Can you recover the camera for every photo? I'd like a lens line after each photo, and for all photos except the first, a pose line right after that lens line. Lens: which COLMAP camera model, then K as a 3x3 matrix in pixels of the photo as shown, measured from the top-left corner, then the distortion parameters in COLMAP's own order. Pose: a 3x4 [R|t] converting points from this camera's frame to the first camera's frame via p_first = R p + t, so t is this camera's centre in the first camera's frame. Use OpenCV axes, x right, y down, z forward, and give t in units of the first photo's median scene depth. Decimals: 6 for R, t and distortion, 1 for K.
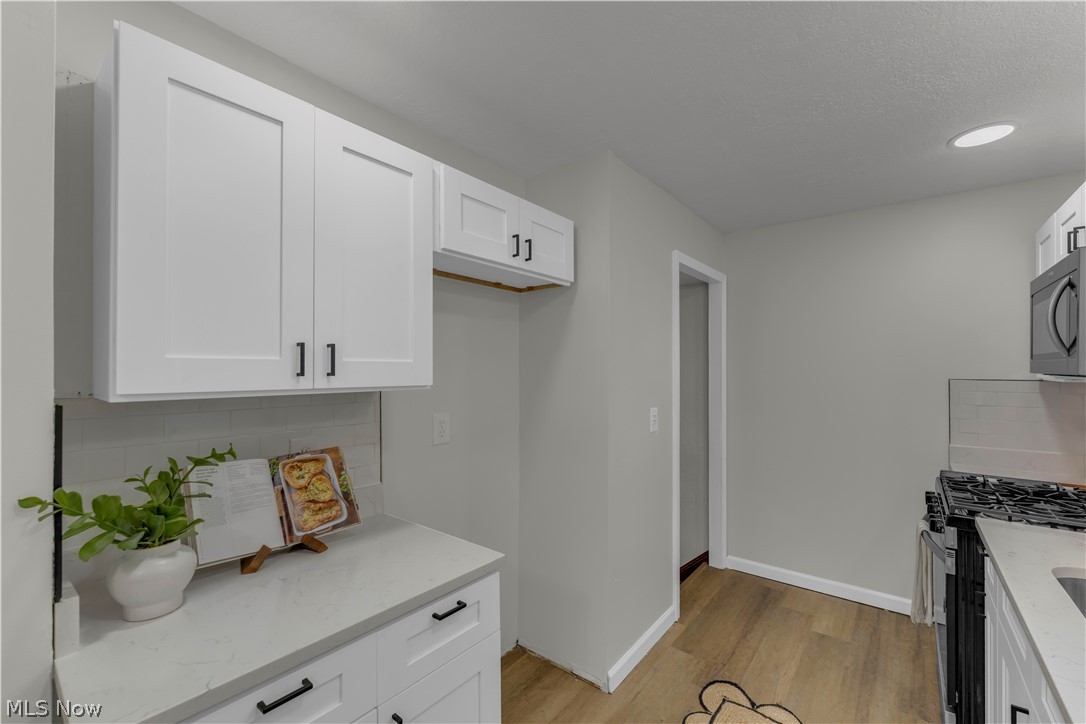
lens RADIAL K [[452.9, 0, 541.9], [0, 452.9, 367.9], [0, 0, 1]] dist [-0.000742, -0.000304]
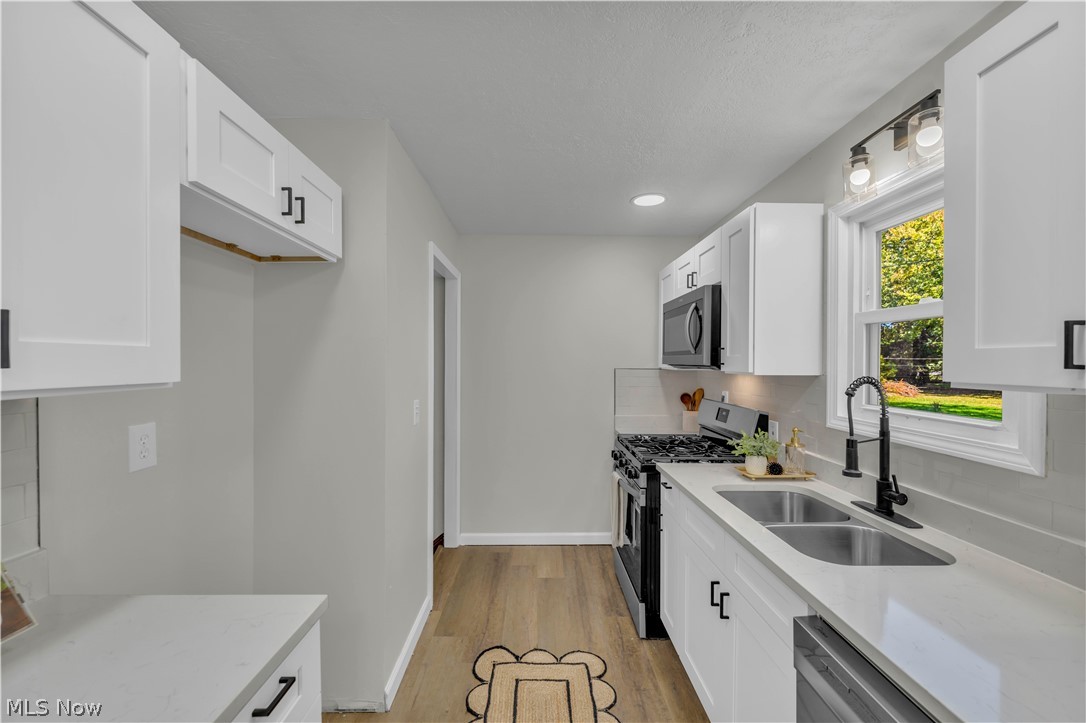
lens RADIAL K [[442.6, 0, 539.4], [0, 442.6, 364.8], [0, 0, 1]] dist [-0.001320, -0.000444]
pose [[0.772691, -0.001031, 0.634781, -0.170868], [-0.006261, 0.999938, 0.009246, 0.002332], [-0.634751, -0.011119, 0.772637, 0.107451]]
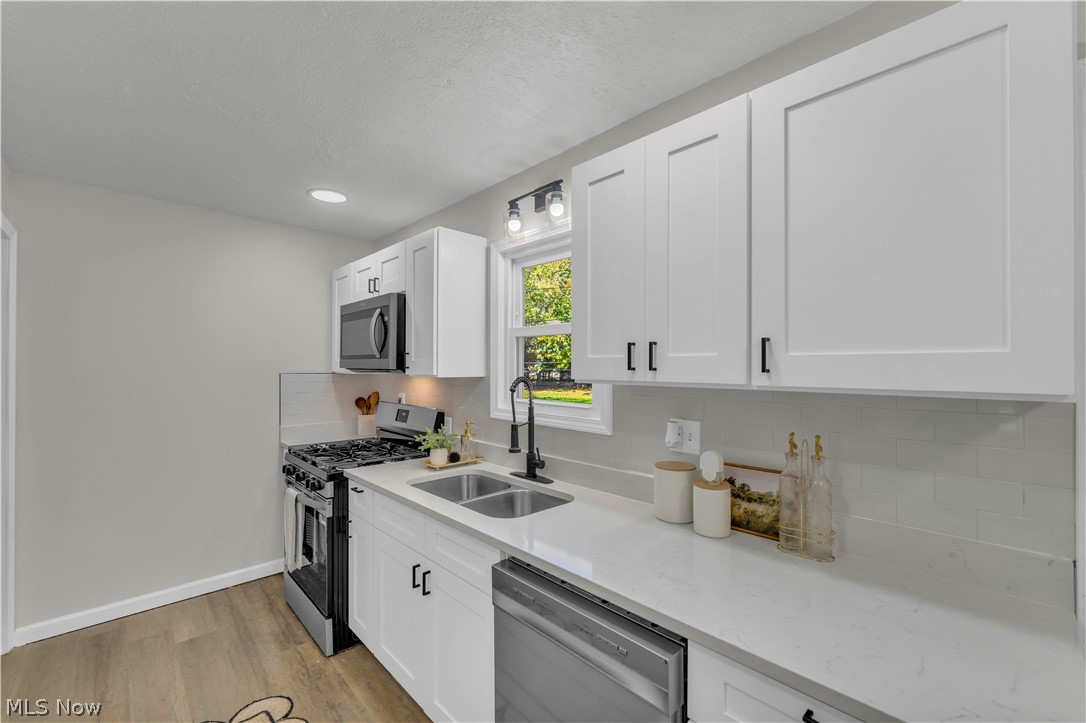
lens RADIAL K [[452.9, 0, 541.9], [0, 452.9, 367.4], [0, 0, 1]] dist [-0.000742, -0.000304]
pose [[0.130402, -0.001456, 0.991460, -0.268663], [-0.006038, 0.999979, 0.002262, 0.001677], [-0.991443, -0.006281, 0.130390, 0.150752]]
